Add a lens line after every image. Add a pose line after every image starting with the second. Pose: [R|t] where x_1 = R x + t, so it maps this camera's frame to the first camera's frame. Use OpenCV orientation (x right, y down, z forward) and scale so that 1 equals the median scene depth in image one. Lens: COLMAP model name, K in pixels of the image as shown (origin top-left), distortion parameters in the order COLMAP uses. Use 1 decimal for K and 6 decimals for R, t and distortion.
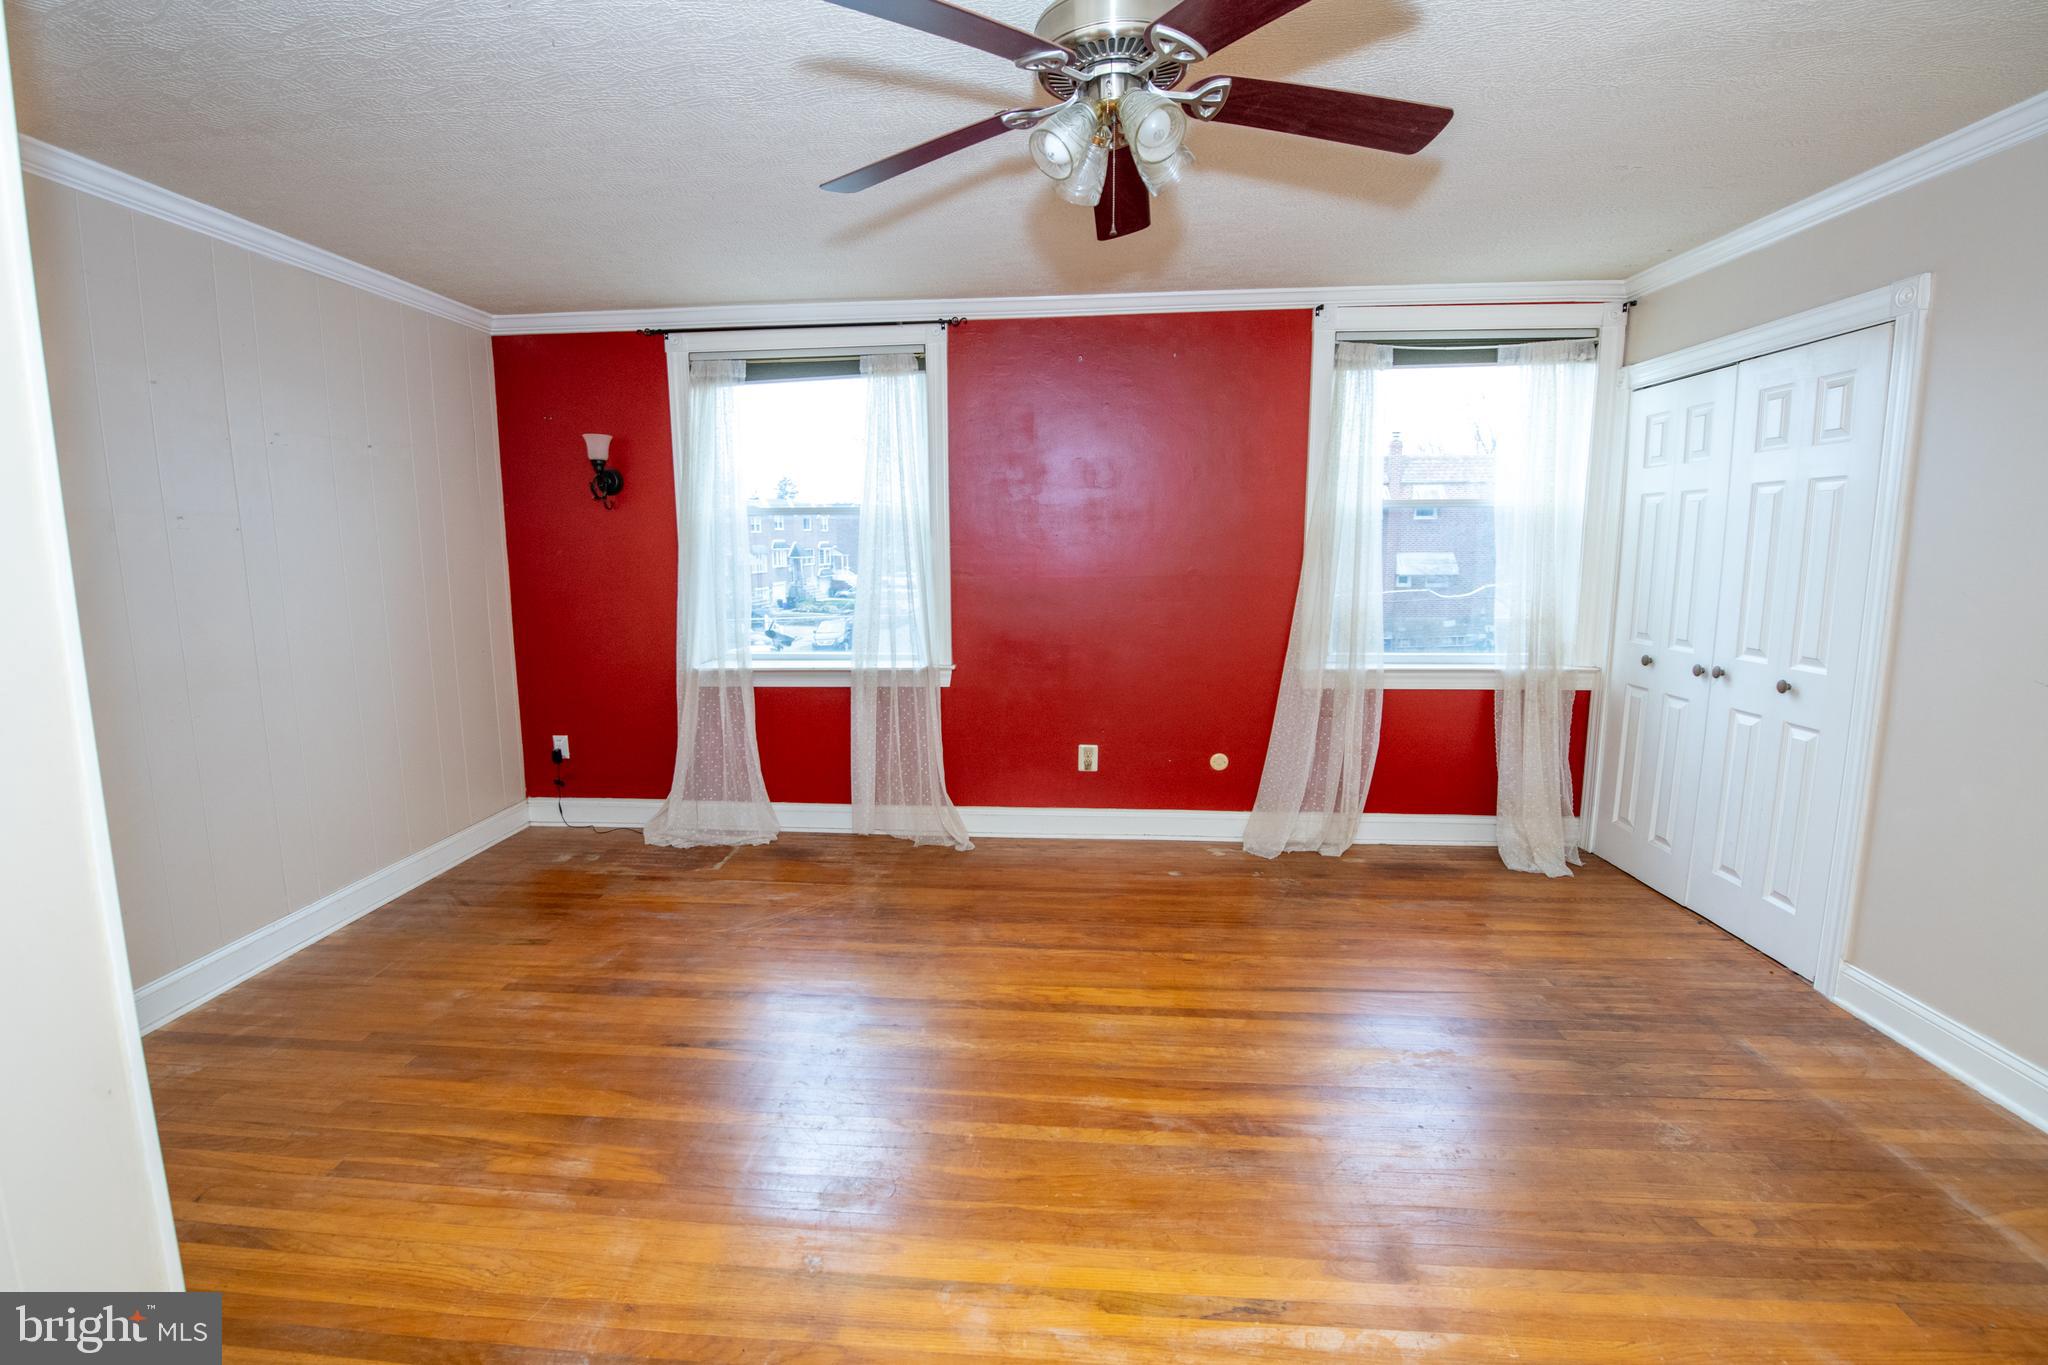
lens RADIAL K [[869.3, 0, 986.6], [0, 869.3, 673.1], [0, 0, 1]] dist [-0.015307, -0.001475]
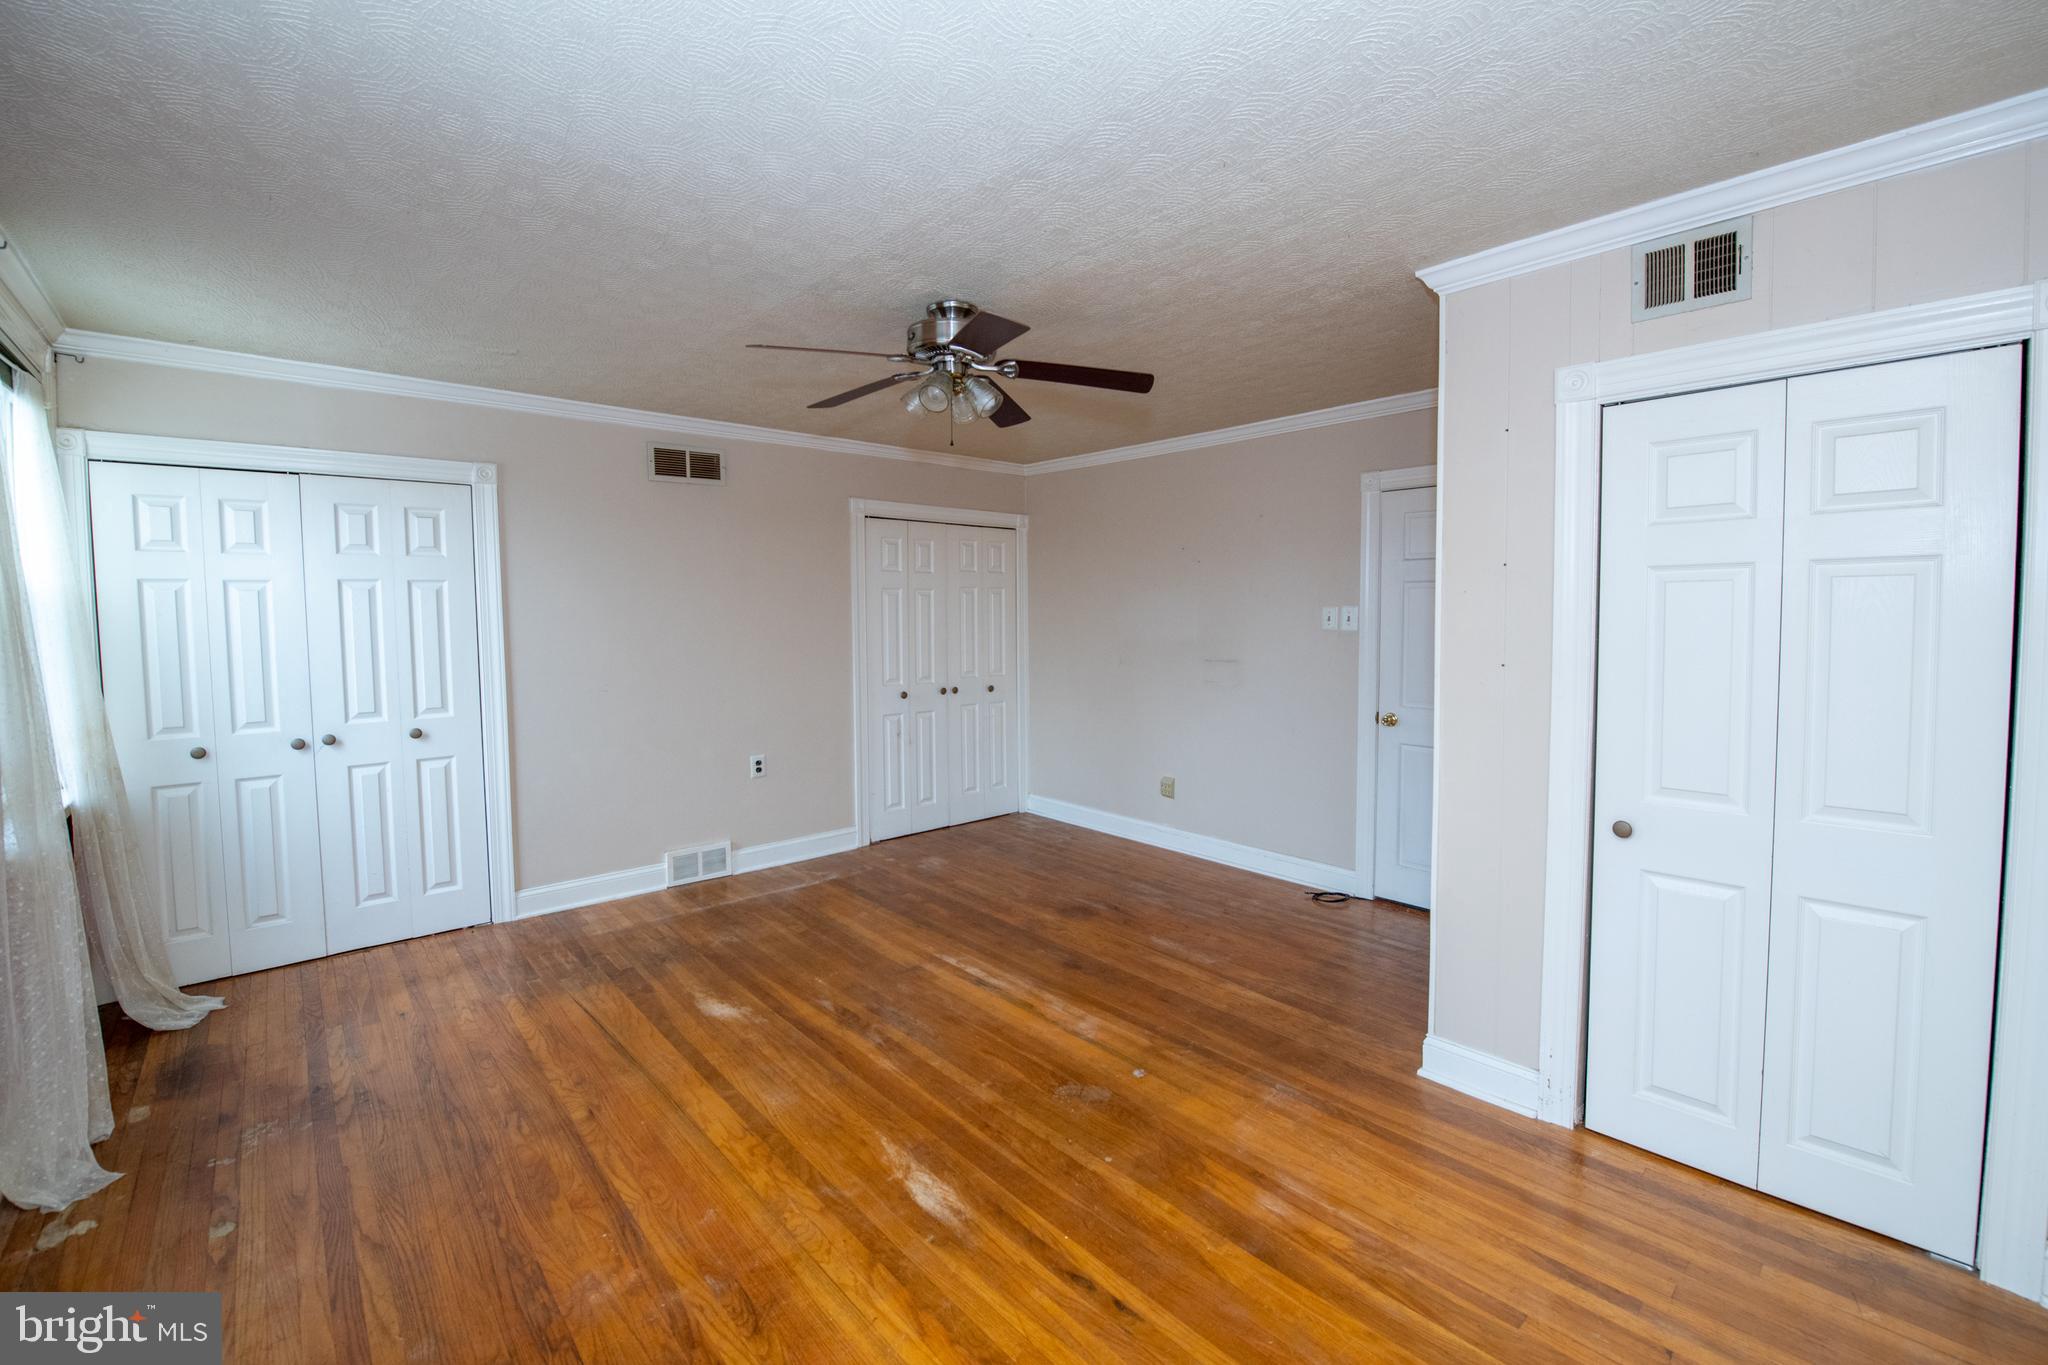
lens RADIAL K [[869.3, 0, 1023.5], [0, 869.3, 665.1], [0, 0, 1]] dist [-0.015307, -0.001475]
pose [[-0.717859, -0.031420, 0.695479, -0.798880], [0.116458, 0.979485, 0.164456, -0.234156], [-0.686379, 0.199050, -0.699474, 1.490295]]
